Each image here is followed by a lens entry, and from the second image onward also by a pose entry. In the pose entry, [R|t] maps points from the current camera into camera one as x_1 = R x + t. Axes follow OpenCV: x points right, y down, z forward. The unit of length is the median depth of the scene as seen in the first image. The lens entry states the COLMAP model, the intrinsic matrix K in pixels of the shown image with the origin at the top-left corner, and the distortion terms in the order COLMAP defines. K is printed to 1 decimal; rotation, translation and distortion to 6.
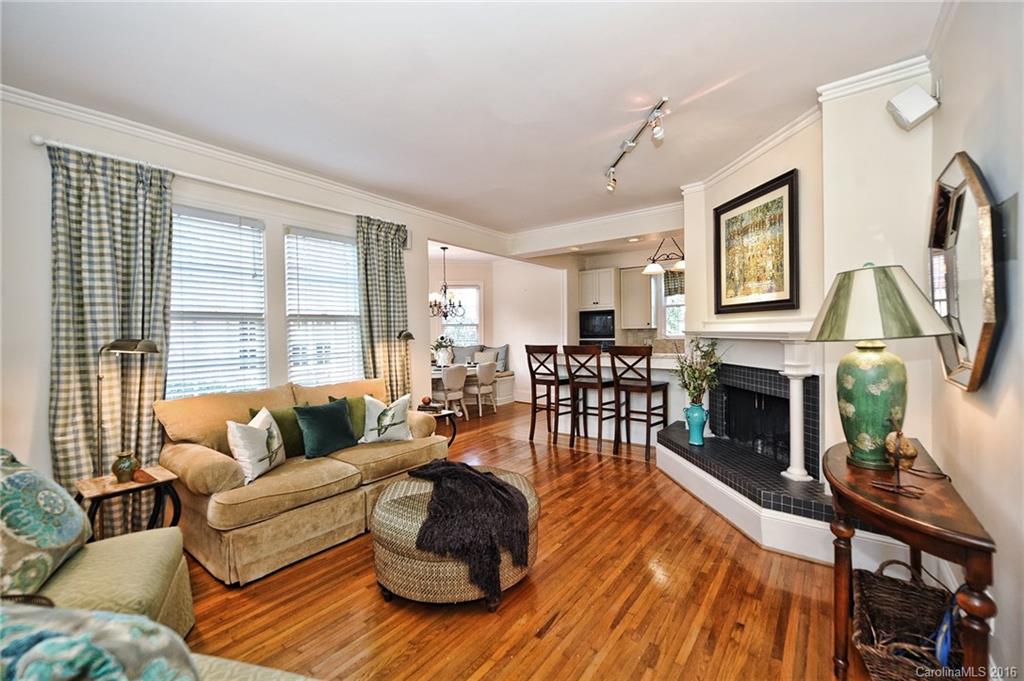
lens RADIAL K [[425.1, 0, 509.4], [0, 425.1, 335.0], [0, 0, 1]] dist [0.002260, 0.000043]
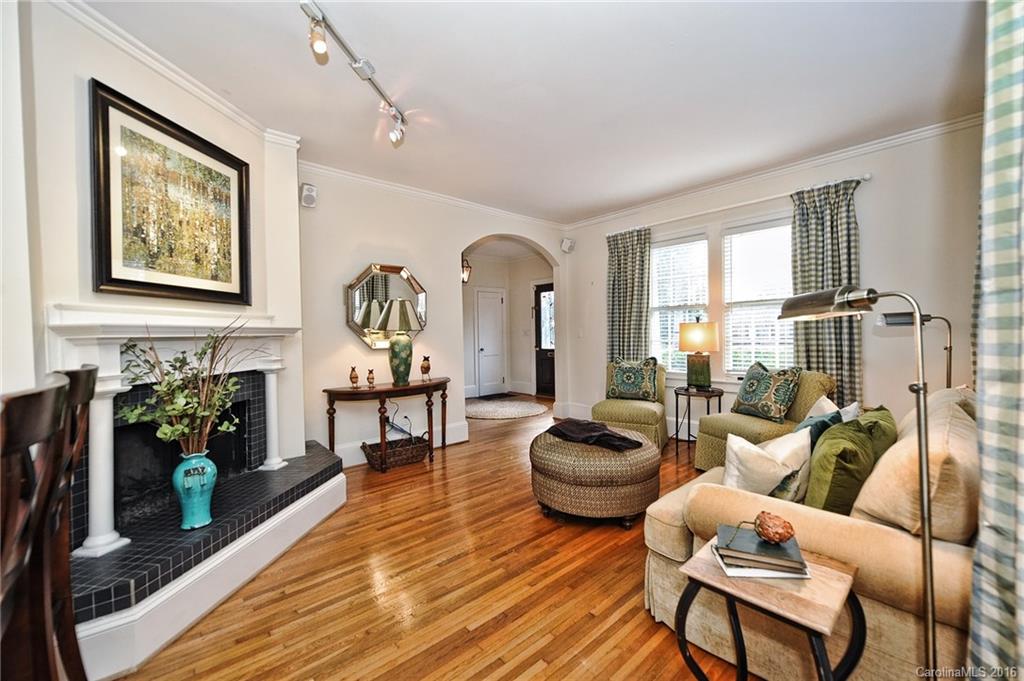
lens RADIAL K [[425.1, 0, 512.7], [0, 425.1, 329.4], [0, 0, 1]] dist [0.002260, 0.000043]
pose [[-0.982113, 0.023507, 0.186820, -0.100122], [0.025850, 0.999615, 0.010112, 0.000262], [-0.186511, 0.014761, -0.982342, 1.749818]]
